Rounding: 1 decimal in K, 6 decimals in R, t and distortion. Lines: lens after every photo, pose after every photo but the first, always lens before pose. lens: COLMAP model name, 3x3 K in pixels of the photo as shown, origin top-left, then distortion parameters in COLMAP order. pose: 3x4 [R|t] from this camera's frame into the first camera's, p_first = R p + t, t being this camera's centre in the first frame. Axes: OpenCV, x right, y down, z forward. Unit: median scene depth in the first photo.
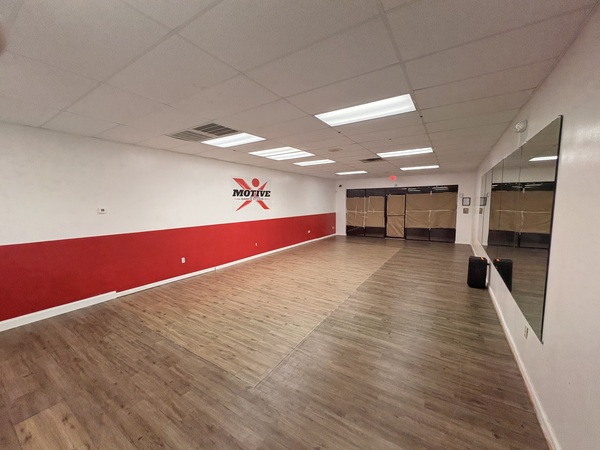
lens RADIAL K [[238.4, 0, 300.0], [0, 238.4, 225.4], [0, 0, 1]] dist [-0.000428, 0.000761]
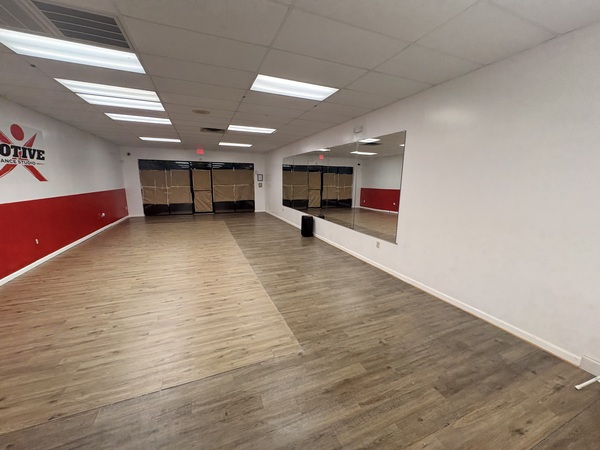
lens RADIAL K [[238.4, 0, 300.7], [0, 238.4, 225.4], [0, 0, 1]] dist [-0.000428, 0.000761]
pose [[0.570908, -0.136947, 0.809512, -0.468122], [0.062017, 0.990367, 0.123805, 0.013293], [-0.818668, -0.020478, 0.573901, 0.217374]]
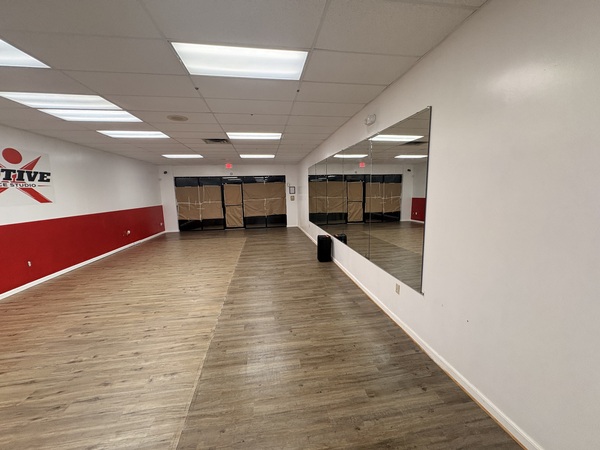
lens RADIAL K [[238.4, 0, 300.7], [0, 238.4, 225.1], [0, 0, 1]] dist [-0.000428, 0.000761]
pose [[0.749236, -0.098877, 0.654881, -0.098859], [0.079011, 0.995076, 0.059846, 0.005502], [-0.657573, 0.006904, 0.753359, 0.209136]]
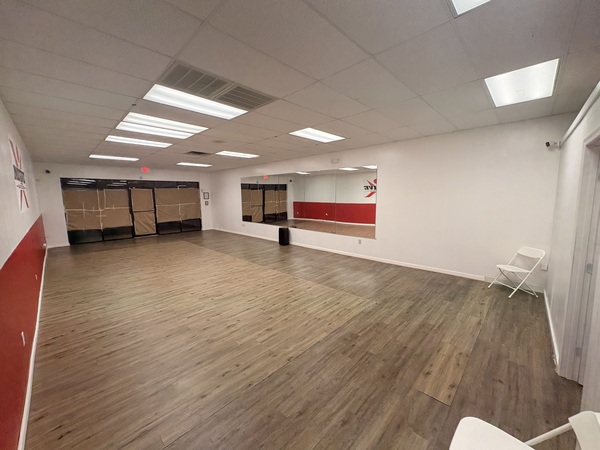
lens RADIAL K [[238.4, 0, 300.1], [0, 238.4, 226.0], [0, 0, 1]] dist [-0.000428, 0.000761]
pose [[0.198262, -0.119792, 0.972801, -0.917429], [0.104903, 0.989396, 0.100456, -0.034003], [-0.974519, 0.082133, 0.208726, 0.557706]]
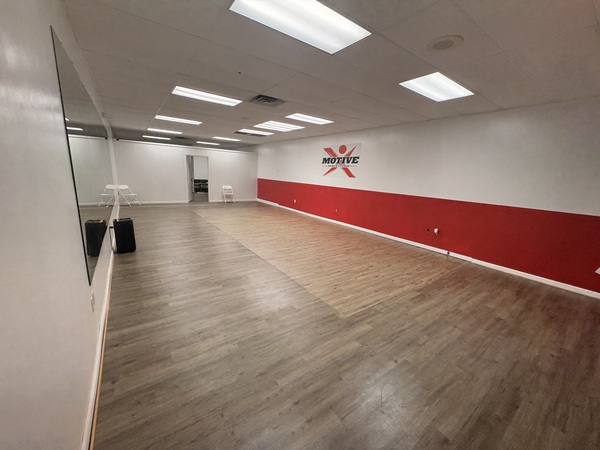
lens RADIAL K [[238.4, 0, 297.3], [0, 238.4, 226.7], [0, 0, 1]] dist [-0.000428, 0.000761]
pose [[-0.380377, 0.196897, -0.903629, 1.393667], [-0.137385, 0.954203, 0.265748, -0.176575], [0.914570, 0.225230, -0.335906, 2.003704]]
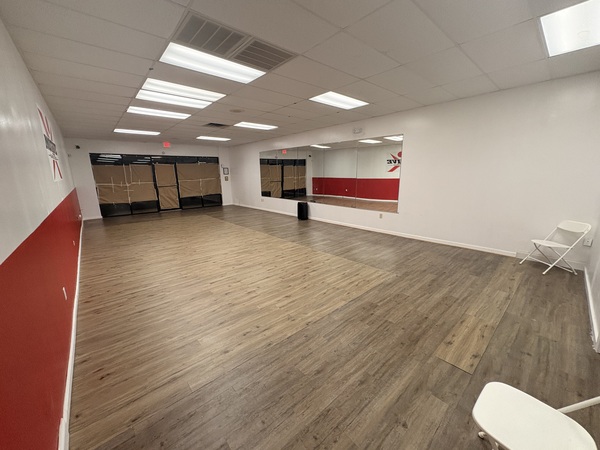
lens RADIAL K [[238.4, 0, 300.2], [0, 238.4, 226.1], [0, 0, 1]] dist [-0.000428, 0.000761]
pose [[0.274471, -0.204837, 0.939525, -0.908651], [0.106981, 0.977488, 0.181860, -0.005464], [-0.955626, 0.050596, 0.290205, 0.564766]]
